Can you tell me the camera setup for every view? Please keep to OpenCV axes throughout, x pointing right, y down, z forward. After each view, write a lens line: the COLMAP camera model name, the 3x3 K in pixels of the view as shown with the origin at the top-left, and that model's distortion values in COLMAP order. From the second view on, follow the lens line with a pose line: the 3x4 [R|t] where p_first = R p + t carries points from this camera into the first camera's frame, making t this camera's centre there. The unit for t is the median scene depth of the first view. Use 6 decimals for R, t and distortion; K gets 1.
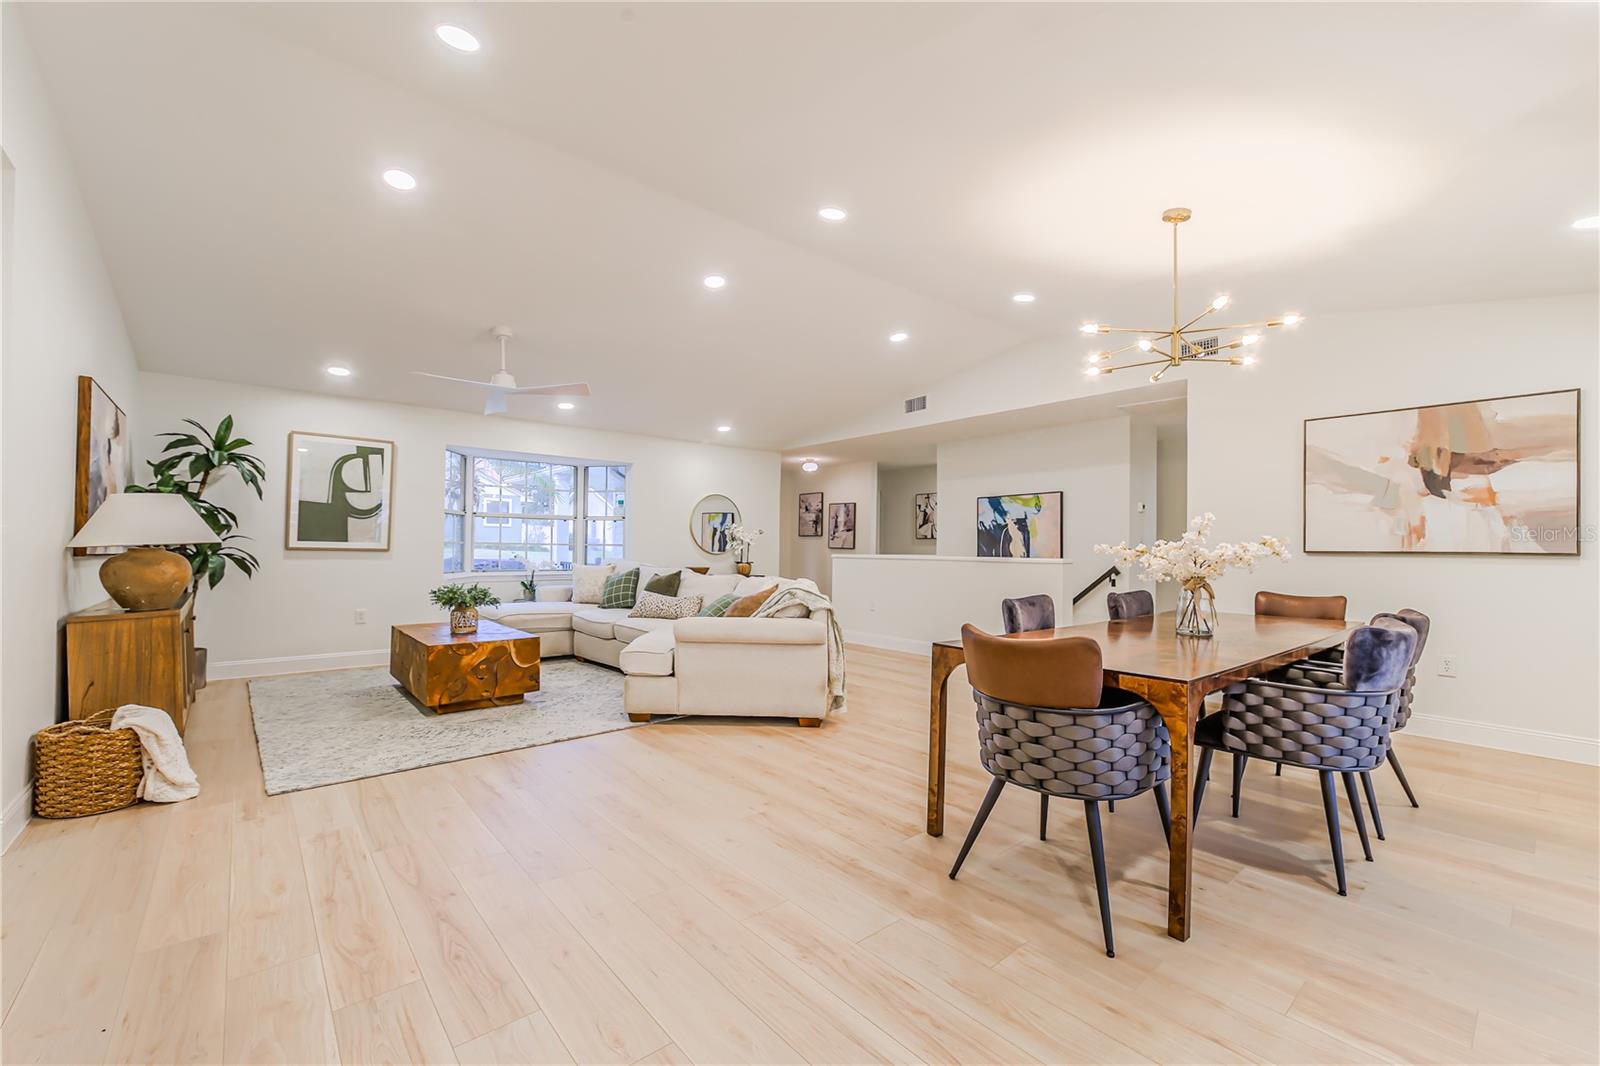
lens RADIAL K [[645.8, 0, 785.7], [0, 645.8, 548.1], [0, 0, 1]] dist [-0.004814, 0.001344]
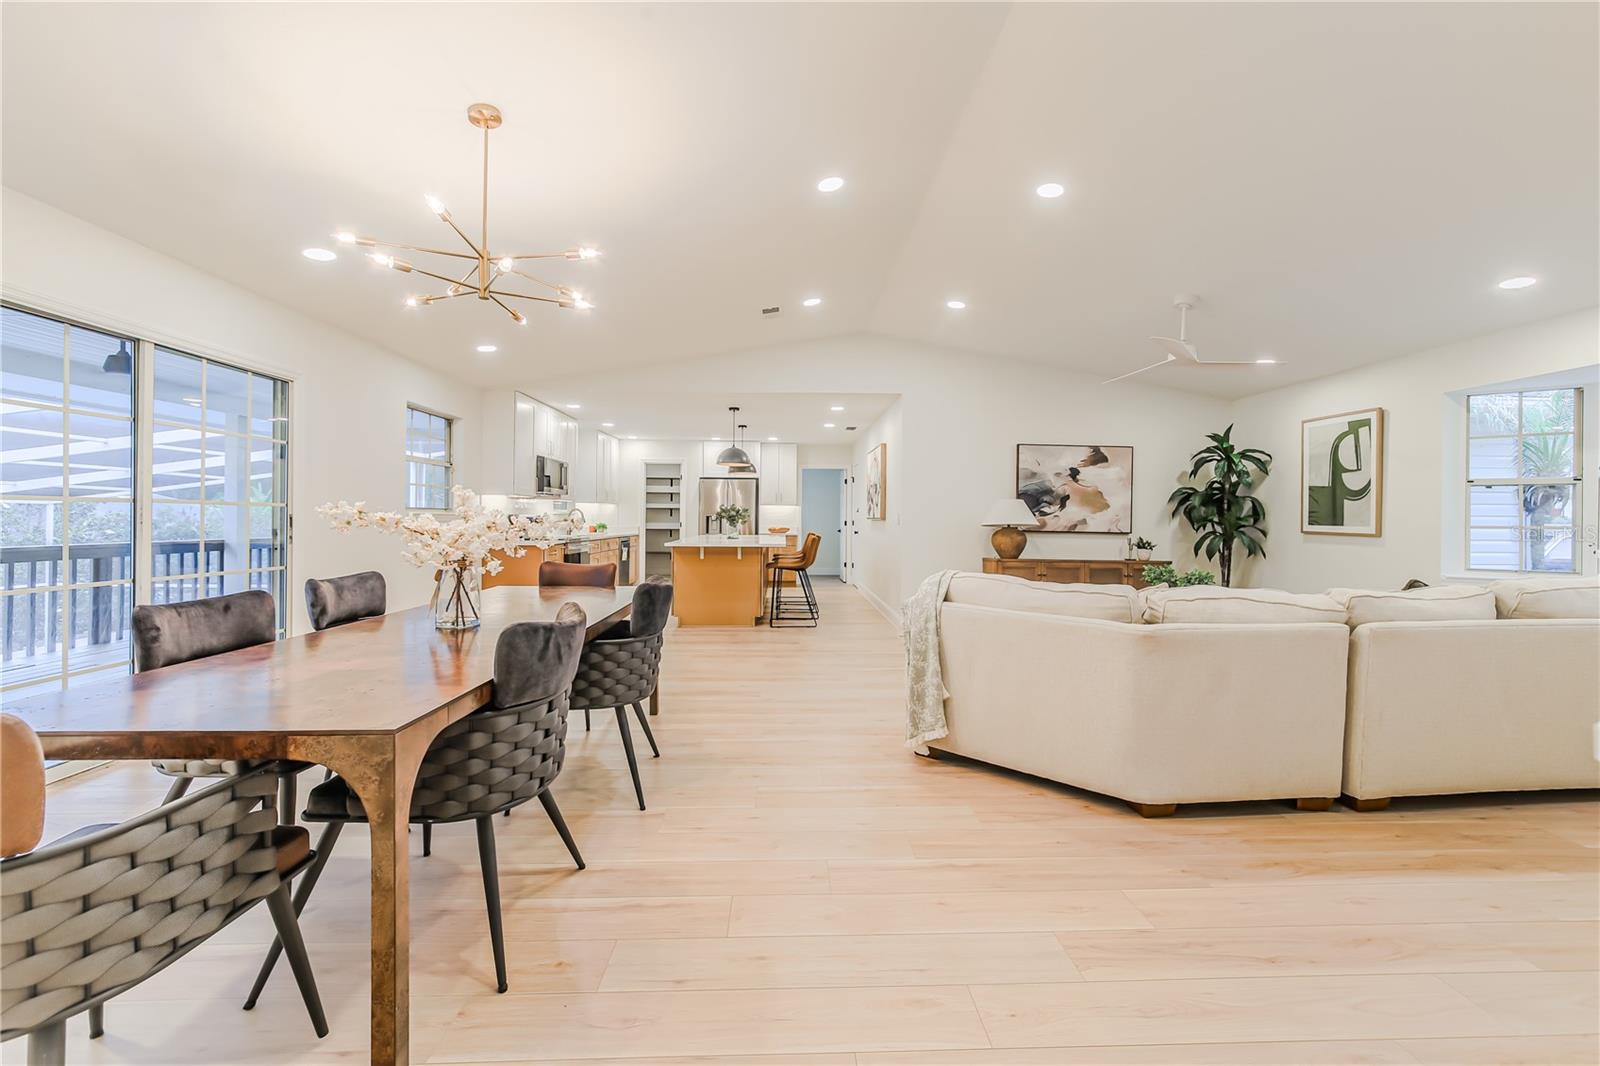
lens RADIAL K [[645.8, 0, 806.9], [0, 645.8, 531.0], [0, 0, 1]] dist [-0.004814, 0.001344]
pose [[-0.608032, 0.000295, -0.793912, 0.559047], [-0.016088, 0.999790, 0.012693, -0.002284], [0.793749, 0.020491, -0.607900, 1.008715]]
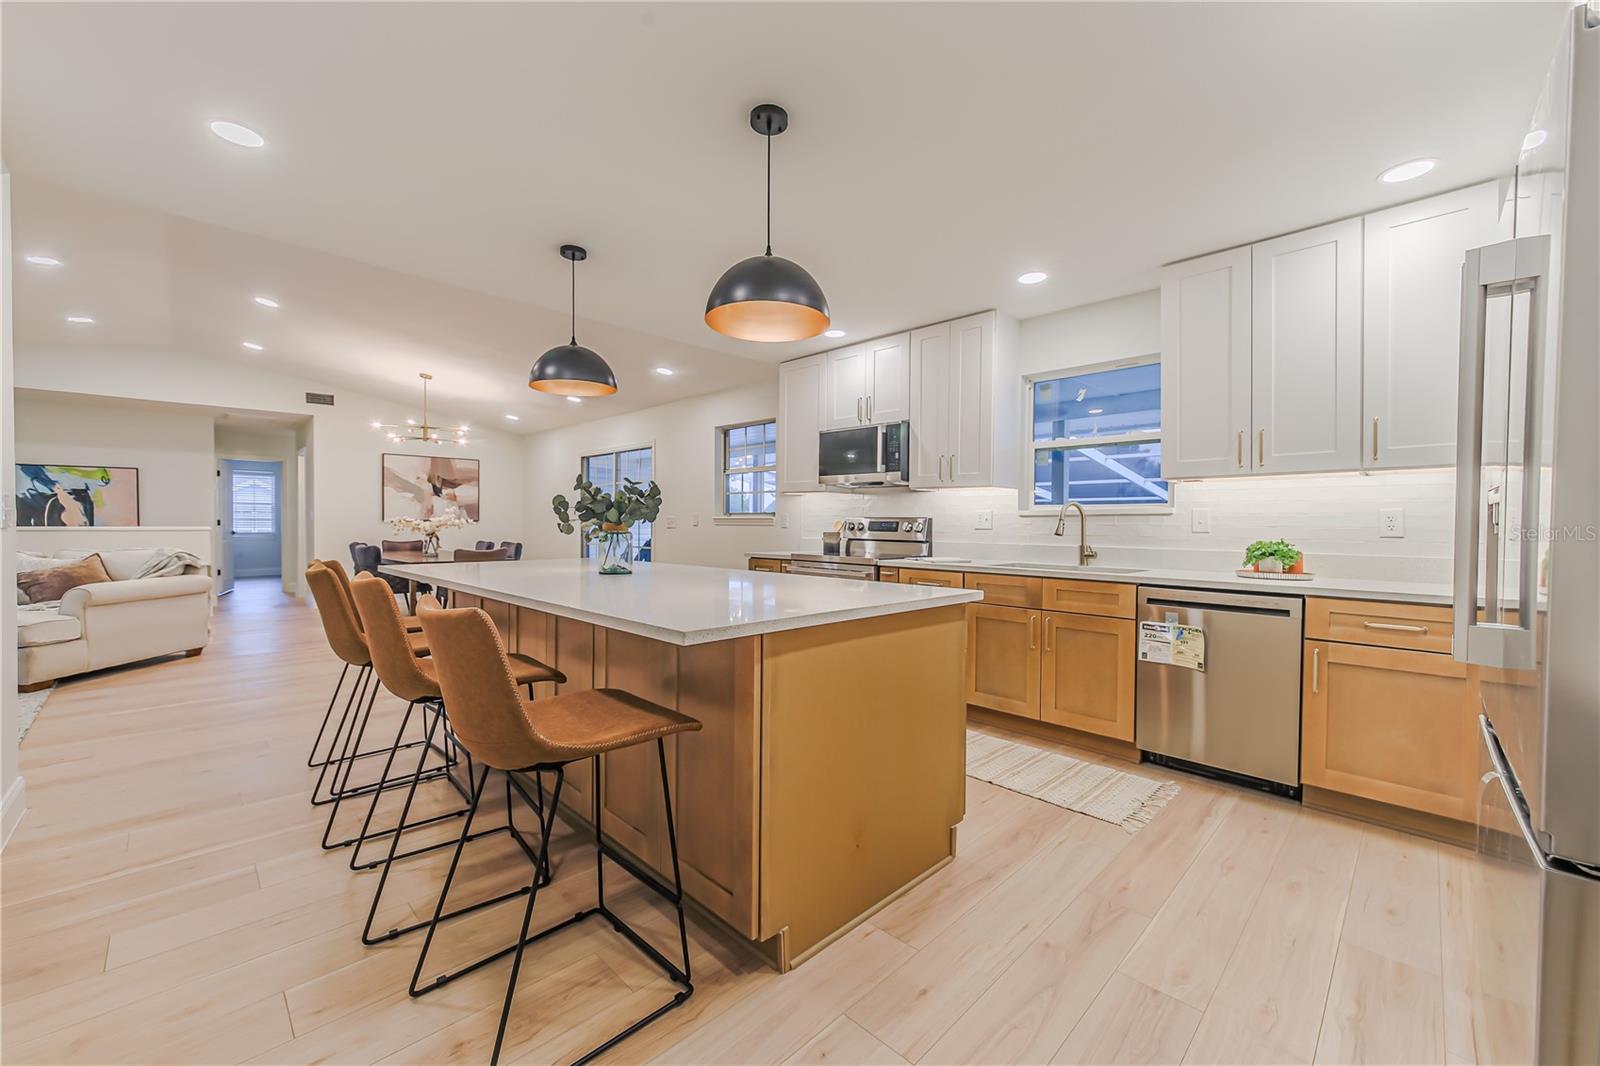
lens RADIAL K [[645.8, 0, 818.9], [0, 645.8, 531.1], [0, 0, 1]] dist [-0.004814, 0.001344]
pose [[-0.100021, -0.025303, 0.994664, -1.023899], [-0.004988, 0.999677, 0.024929, -0.013279], [-0.994973, -0.002468, -0.100115, -0.102508]]
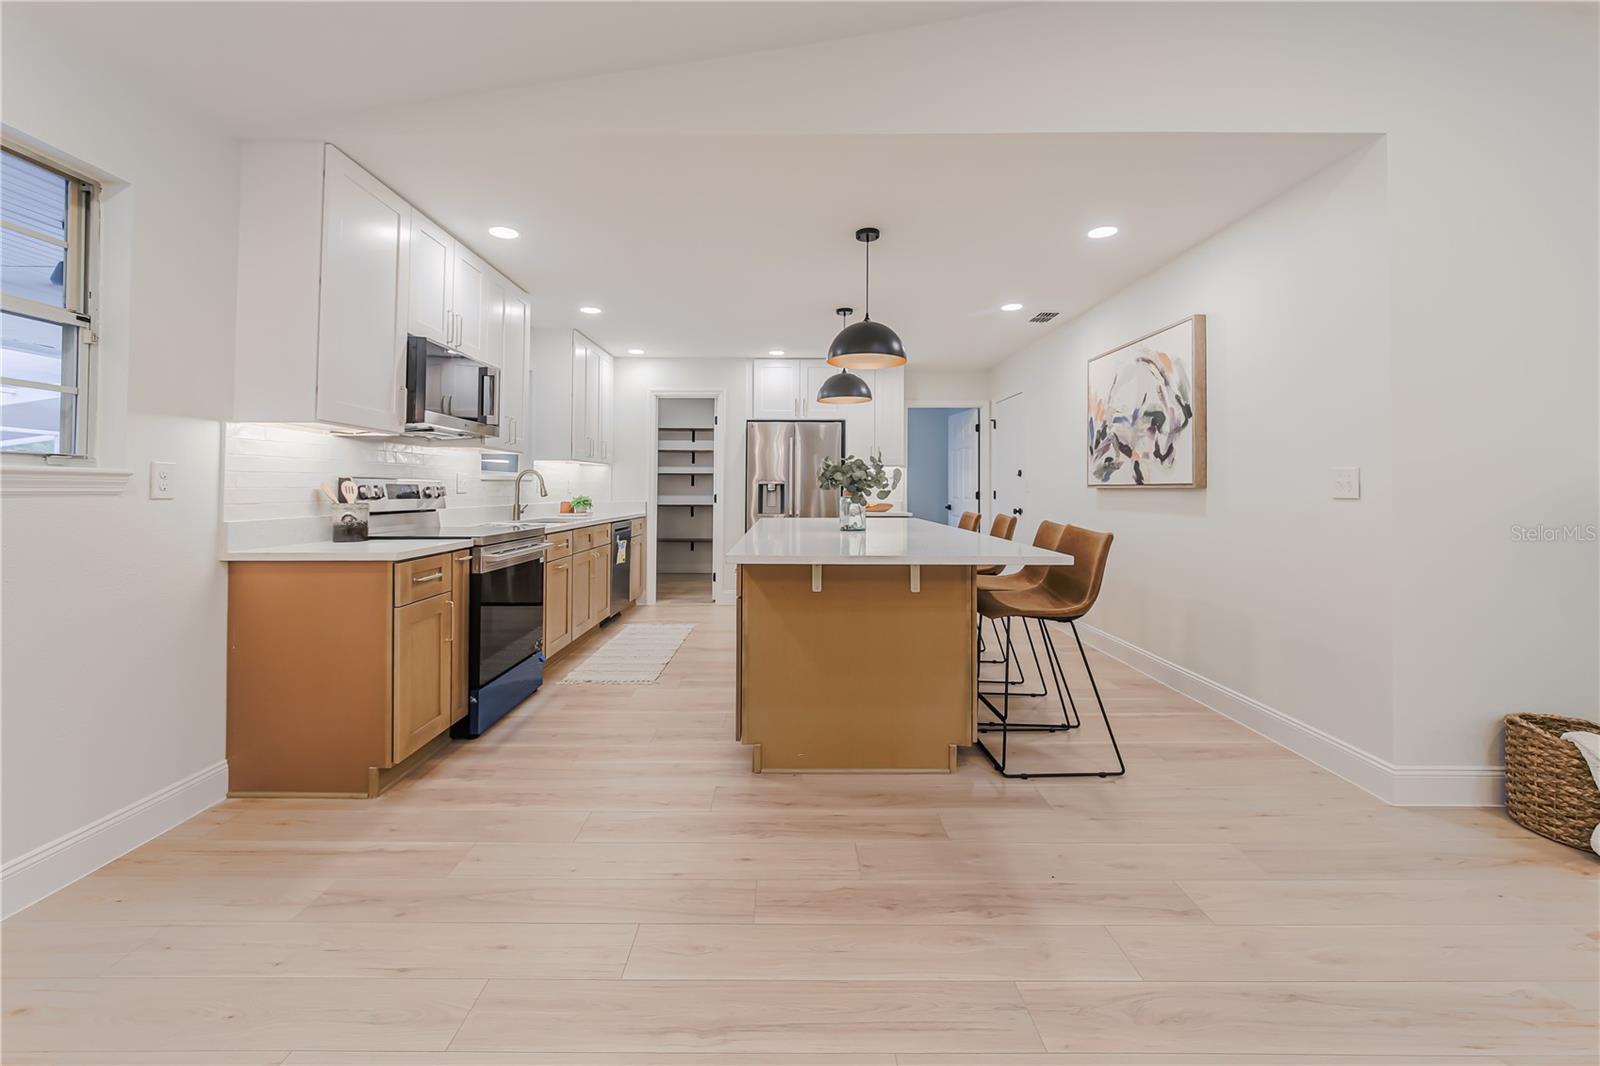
lens RADIAL K [[645.8, 0, 780.2], [0, 645.8, 485.0], [0, 0, 1]] dist [-0.004814, 0.001344]
pose [[-0.643321, -0.019806, -0.765340, 0.078157], [-0.012133, 0.999804, -0.015676, 0.000854], [0.765500, -0.000799, -0.643435, 0.382565]]
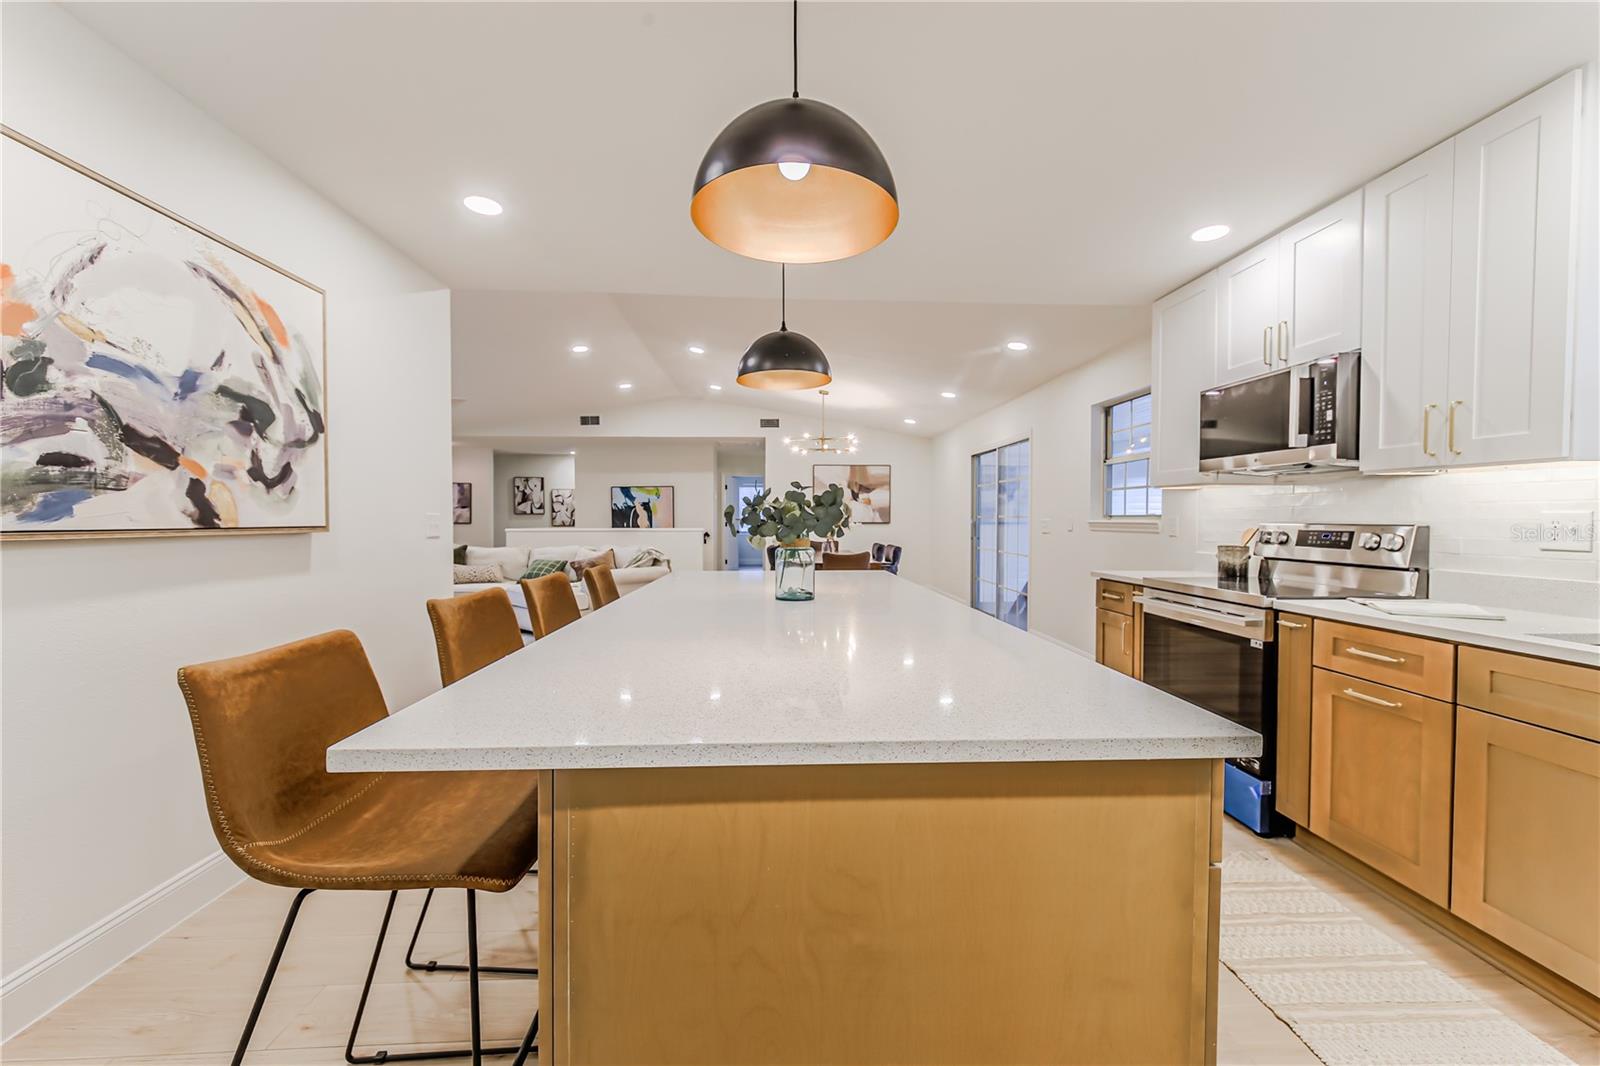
lens RADIAL K [[645.8, 0, 794.3], [0, 645.8, 532.8], [0, 0, 1]] dist [-0.004814, 0.001344]
pose [[0.603418, -0.028290, 0.796923, -0.826472], [0.007885, 0.999533, 0.029512, -0.021499], [-0.797386, -0.011524, 0.603359, -0.248994]]
